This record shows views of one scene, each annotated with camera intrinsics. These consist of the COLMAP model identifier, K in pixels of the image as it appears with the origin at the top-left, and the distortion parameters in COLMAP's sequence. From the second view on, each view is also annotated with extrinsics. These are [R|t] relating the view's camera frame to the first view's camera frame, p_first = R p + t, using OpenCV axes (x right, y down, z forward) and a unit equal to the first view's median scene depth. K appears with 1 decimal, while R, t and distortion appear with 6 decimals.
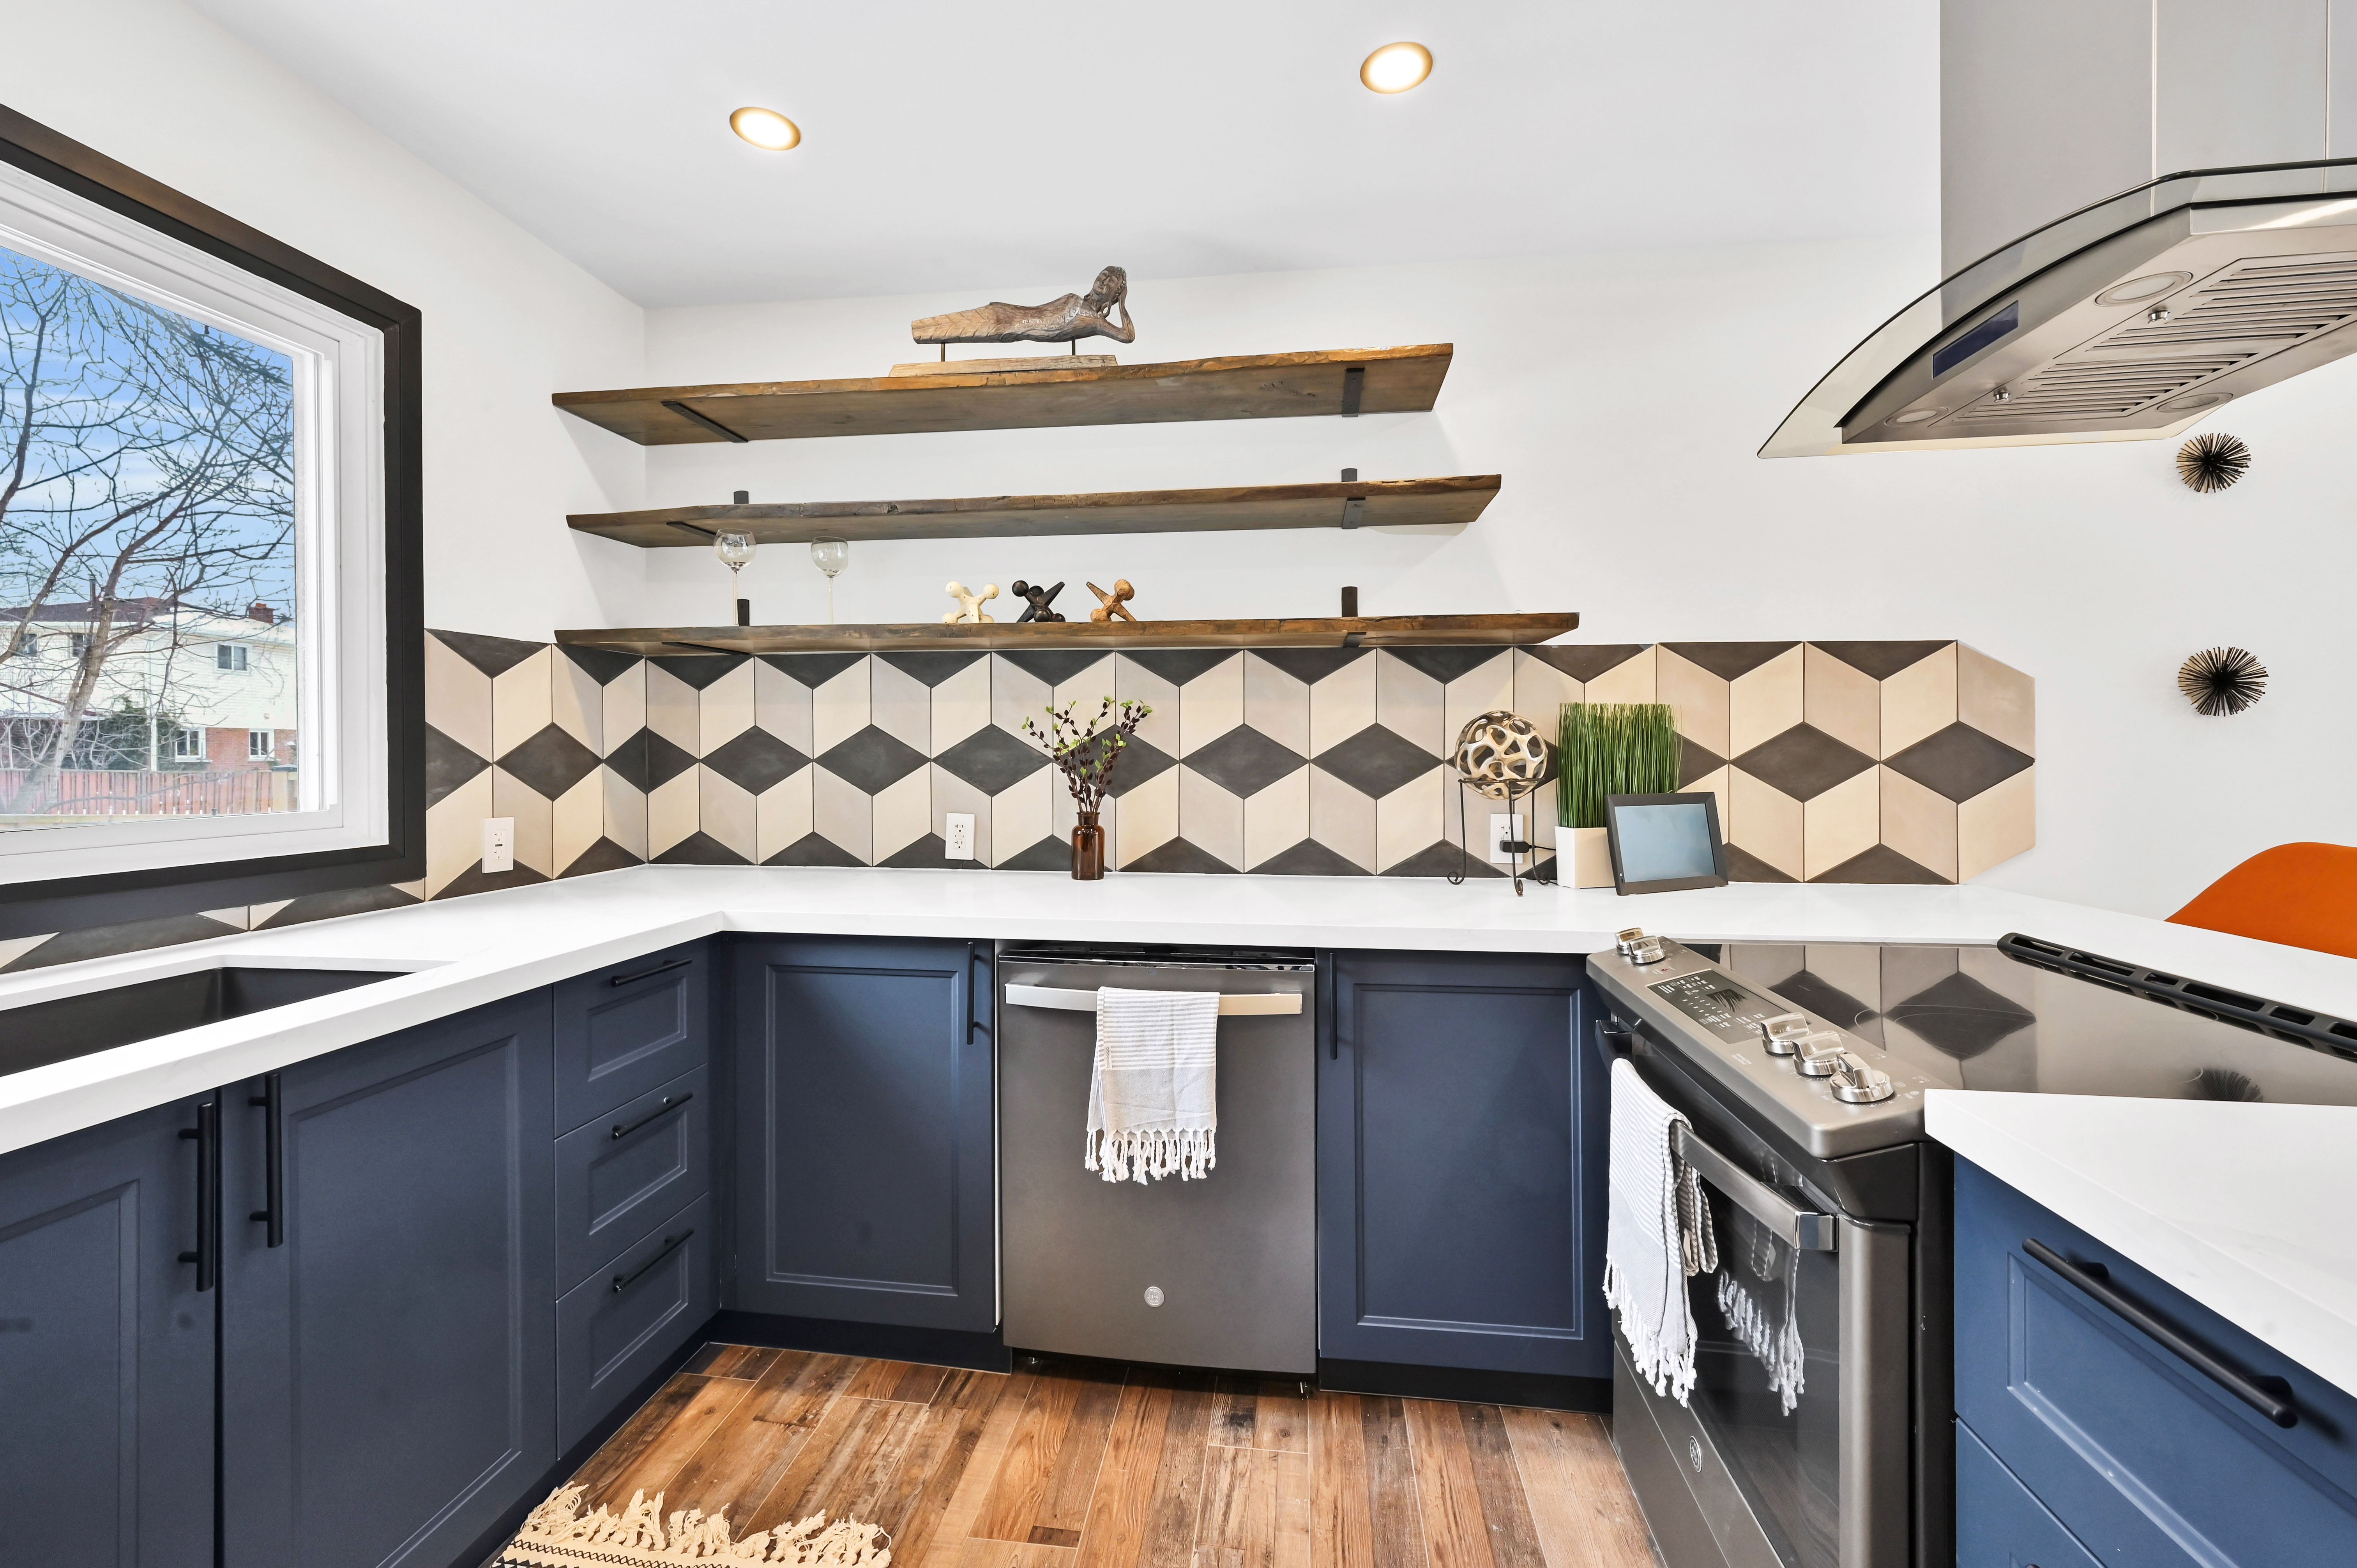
lens RADIAL K [[943.1, 0, 1184.5], [0, 943.1, 758.4], [0, 0, 1]] dist [0.001279, 0.000011]
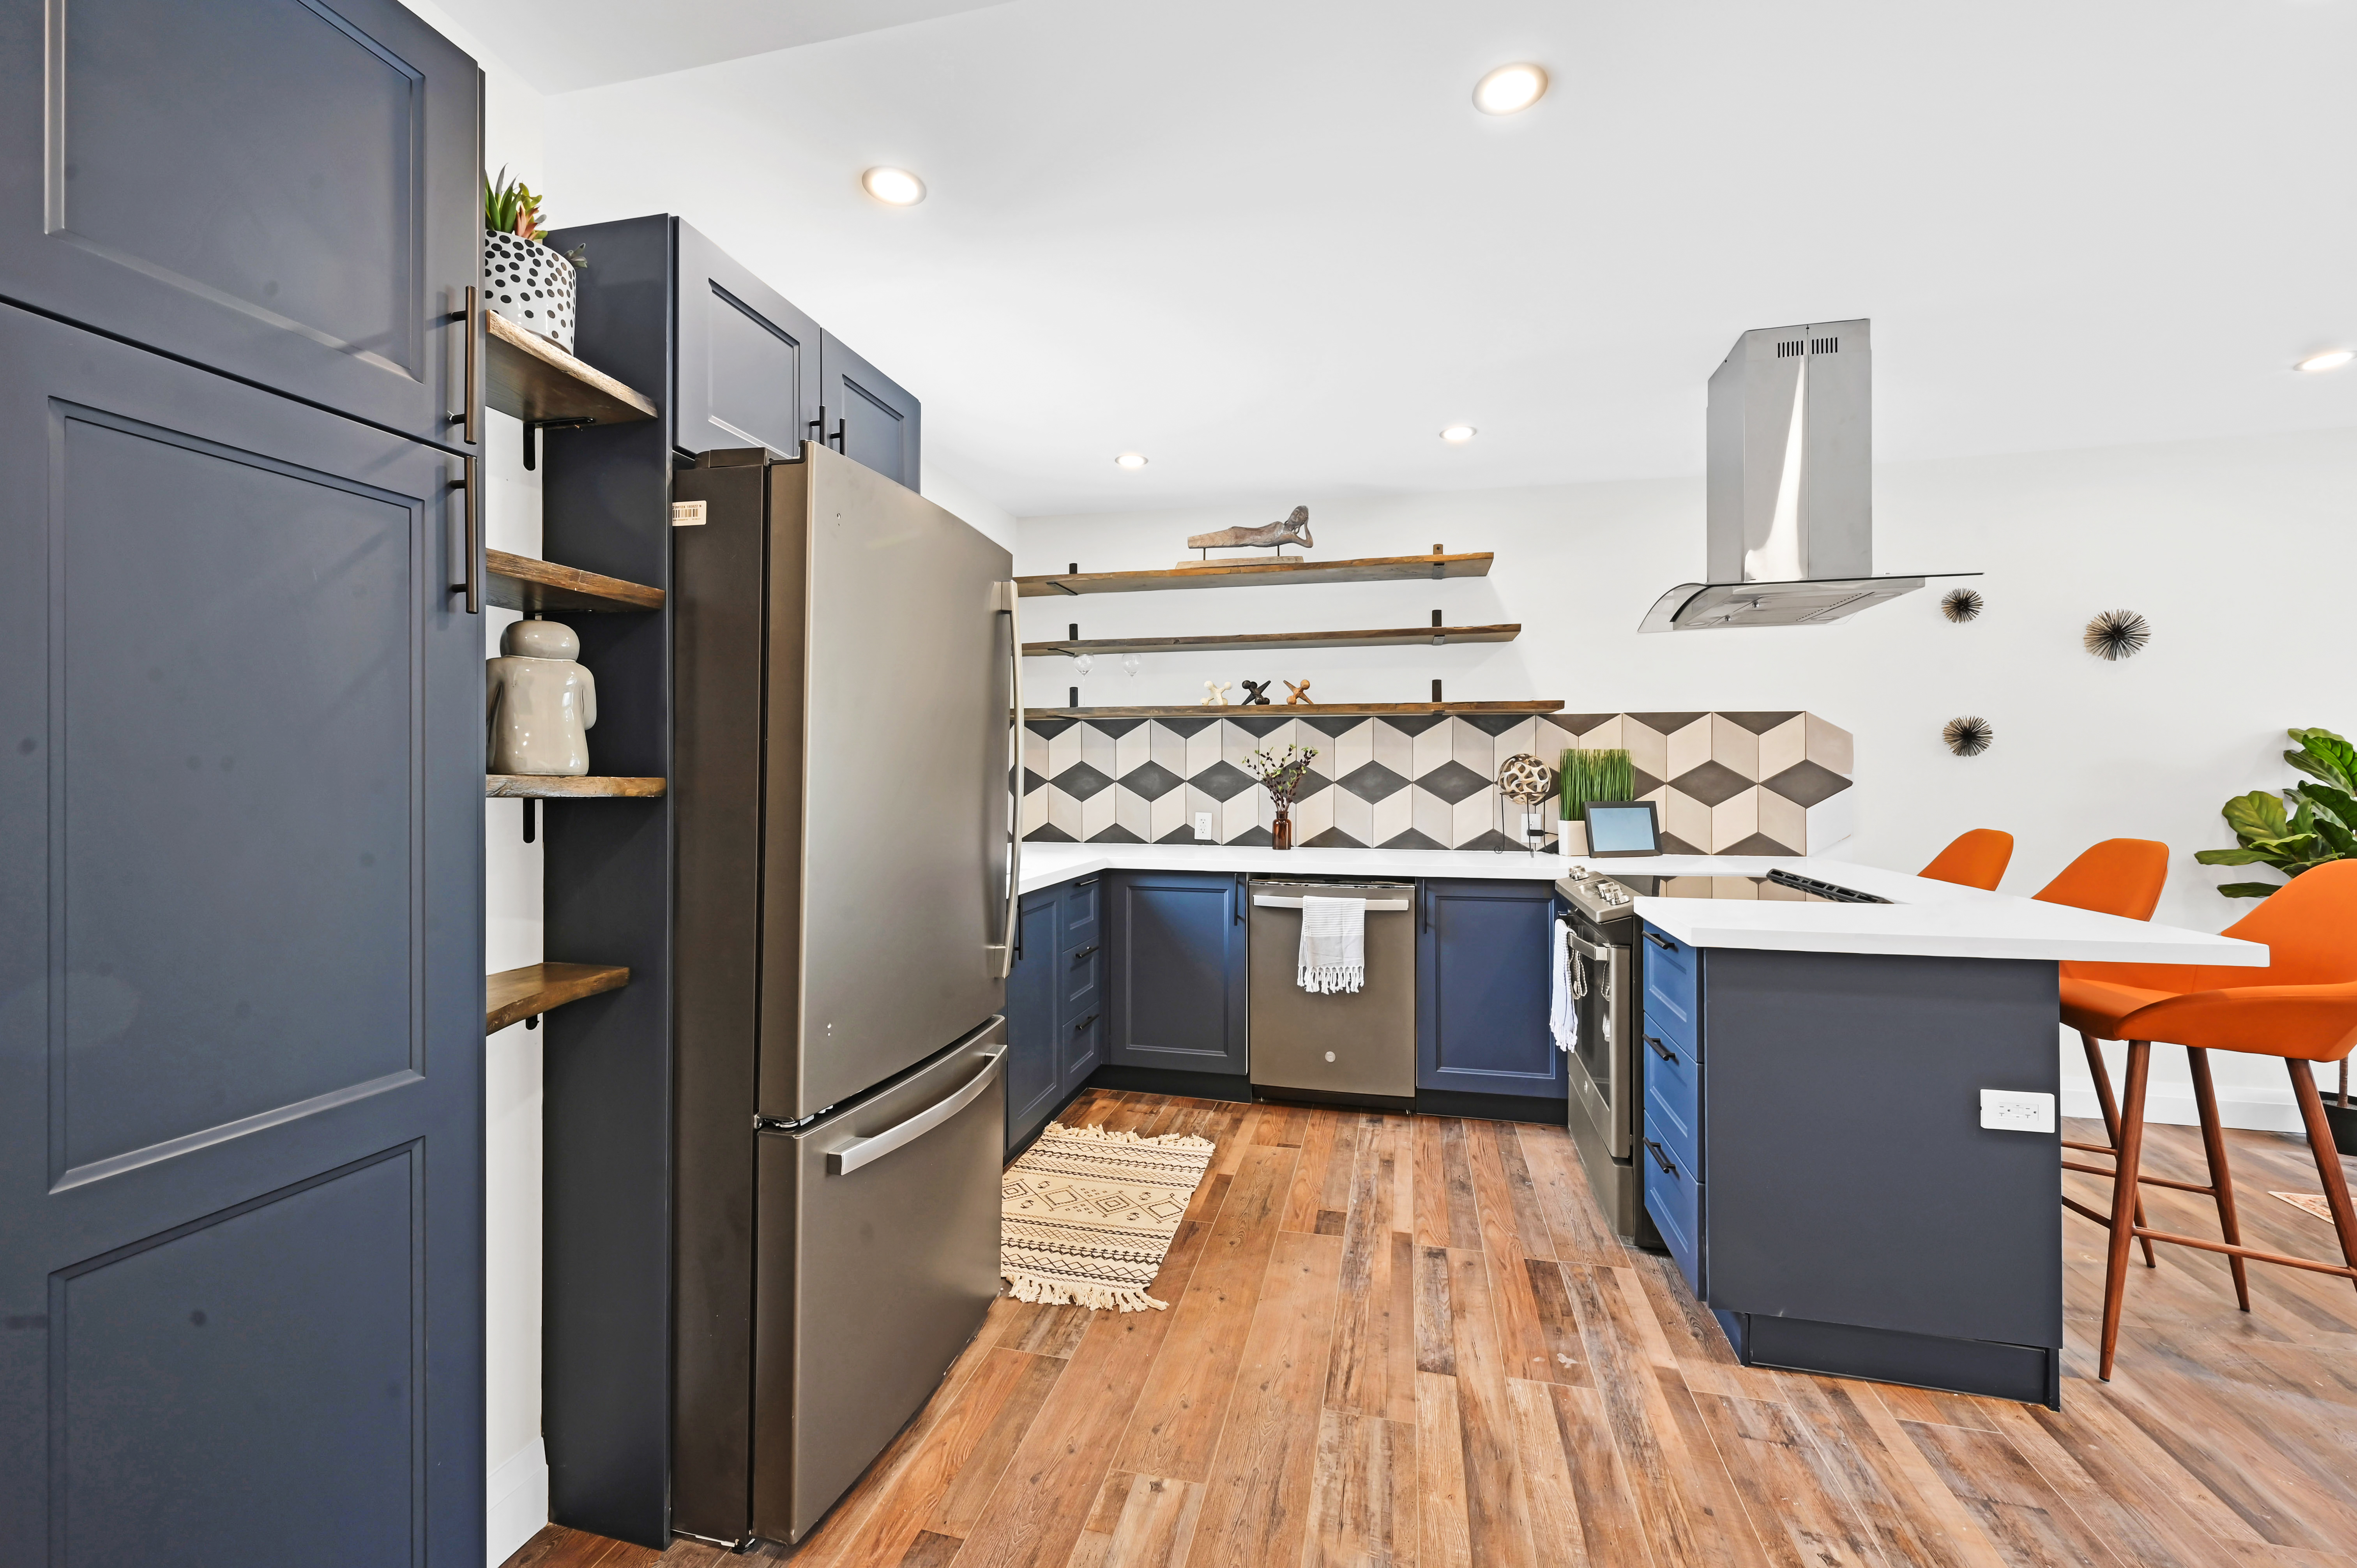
lens RADIAL K [[941.3, 0, 1178.5], [0, 941.3, 784.0], [0, 0, 1]] dist [-0.003479, -0.000304]
pose [[0.993825, 0.002429, -0.110930, -0.106290], [-0.002234, 0.999996, 0.001879, 0.003889], [0.110934, -0.001620, 0.993826, -0.792386]]
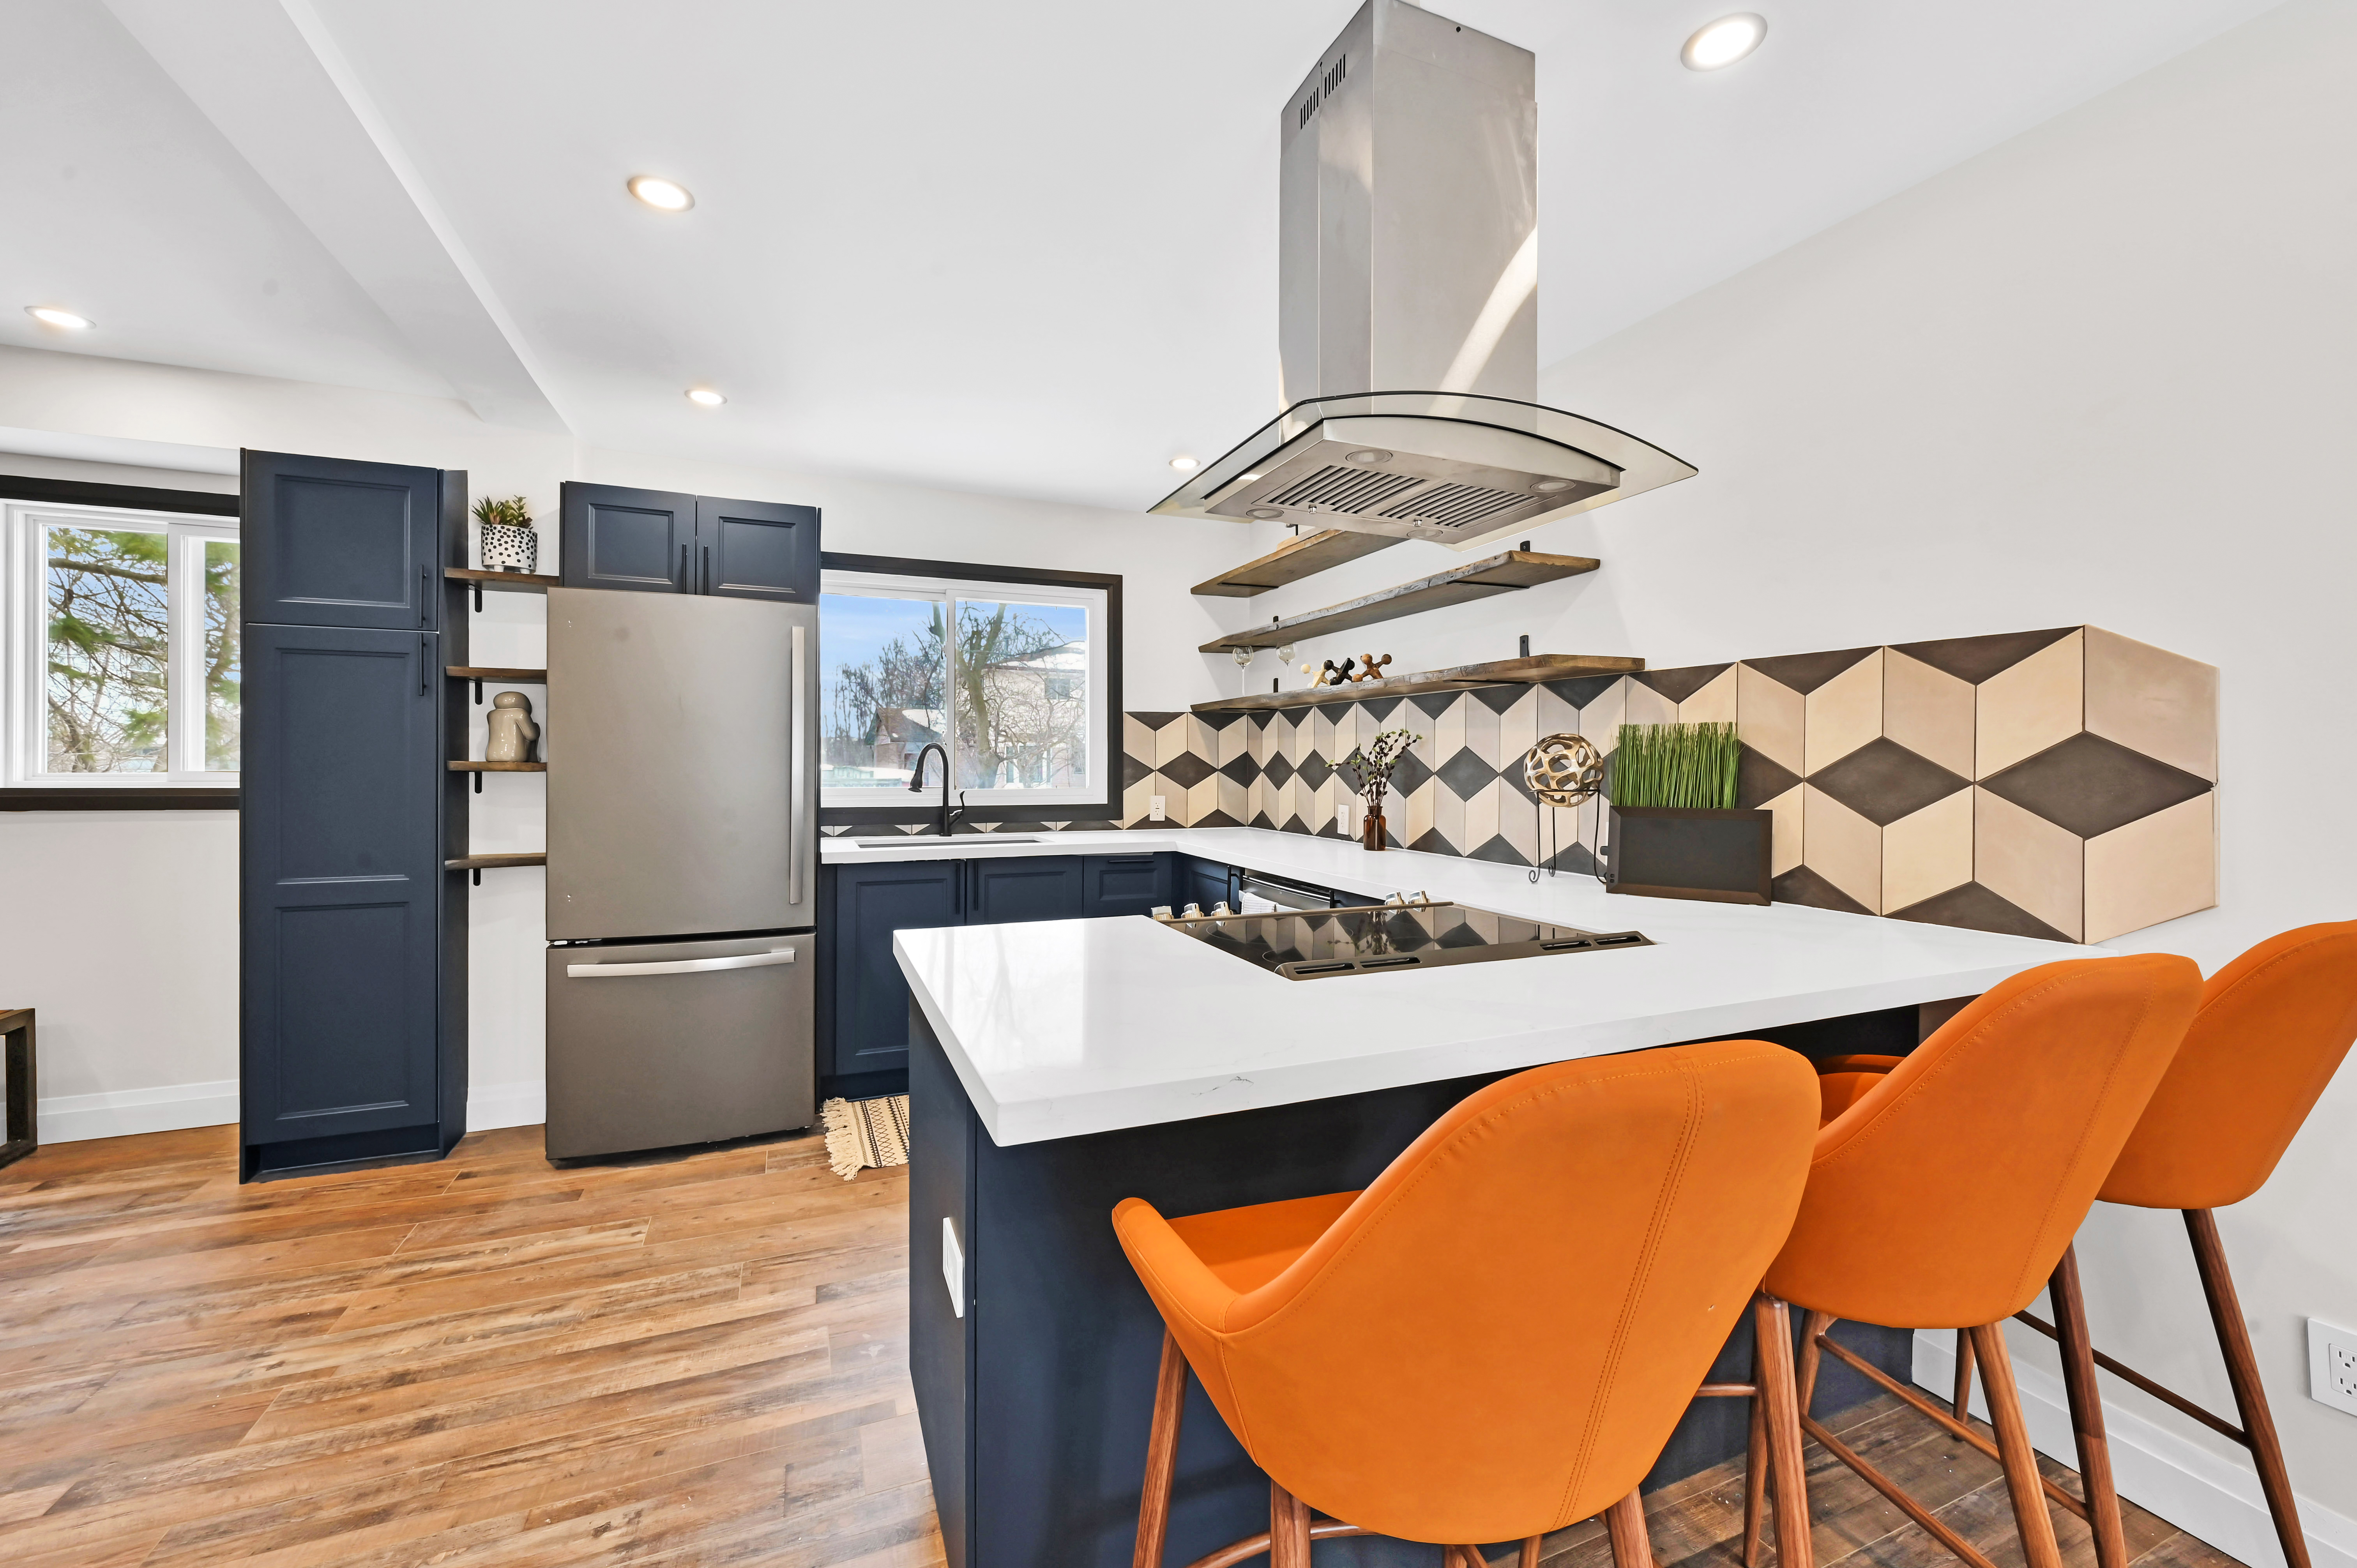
lens RADIAL K [[941.3, 0, 1178.5], [0, 941.3, 784.0], [0, 0, 1]] dist [-0.003479, -0.000304]
pose [[0.488542, 0.020706, -0.872295, 1.127817], [-0.009771, 0.999786, 0.018260, -0.003429], [0.872486, -0.000398, 0.488639, -0.010286]]
